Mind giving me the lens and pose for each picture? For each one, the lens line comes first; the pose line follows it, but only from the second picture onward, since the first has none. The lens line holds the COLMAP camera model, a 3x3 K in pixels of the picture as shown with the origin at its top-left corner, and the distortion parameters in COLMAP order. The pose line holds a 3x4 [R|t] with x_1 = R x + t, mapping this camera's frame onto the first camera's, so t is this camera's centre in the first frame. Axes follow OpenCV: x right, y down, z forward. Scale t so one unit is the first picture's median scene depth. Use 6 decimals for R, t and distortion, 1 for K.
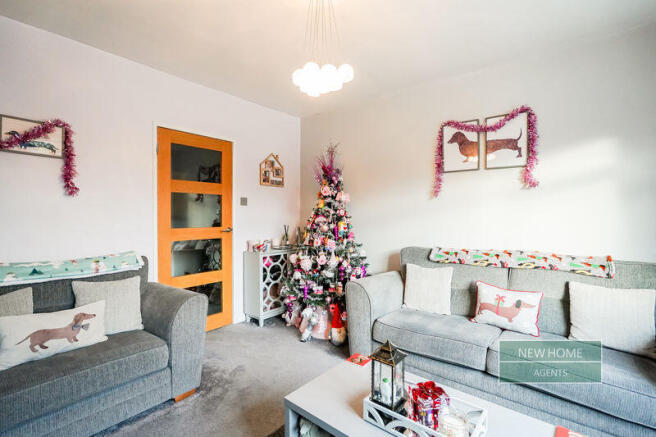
lens RADIAL K [[302.2, 0, 326.4], [0, 302.2, 215.6], [0, 0, 1]] dist [-0.029527, 0.012353]
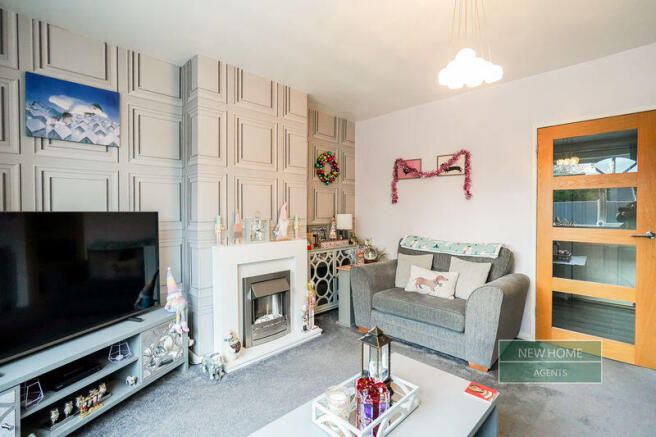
lens RADIAL K [[302.2, 0, 326.4], [0, 302.2, 215.6], [0, 0, 1]] dist [-0.029527, 0.012353]
pose [[-0.086077, 0.020092, -0.996086, 0.677476], [-0.008348, 0.999747, 0.020888, -0.013024], [0.996254, 0.010113, -0.085887, 0.455570]]
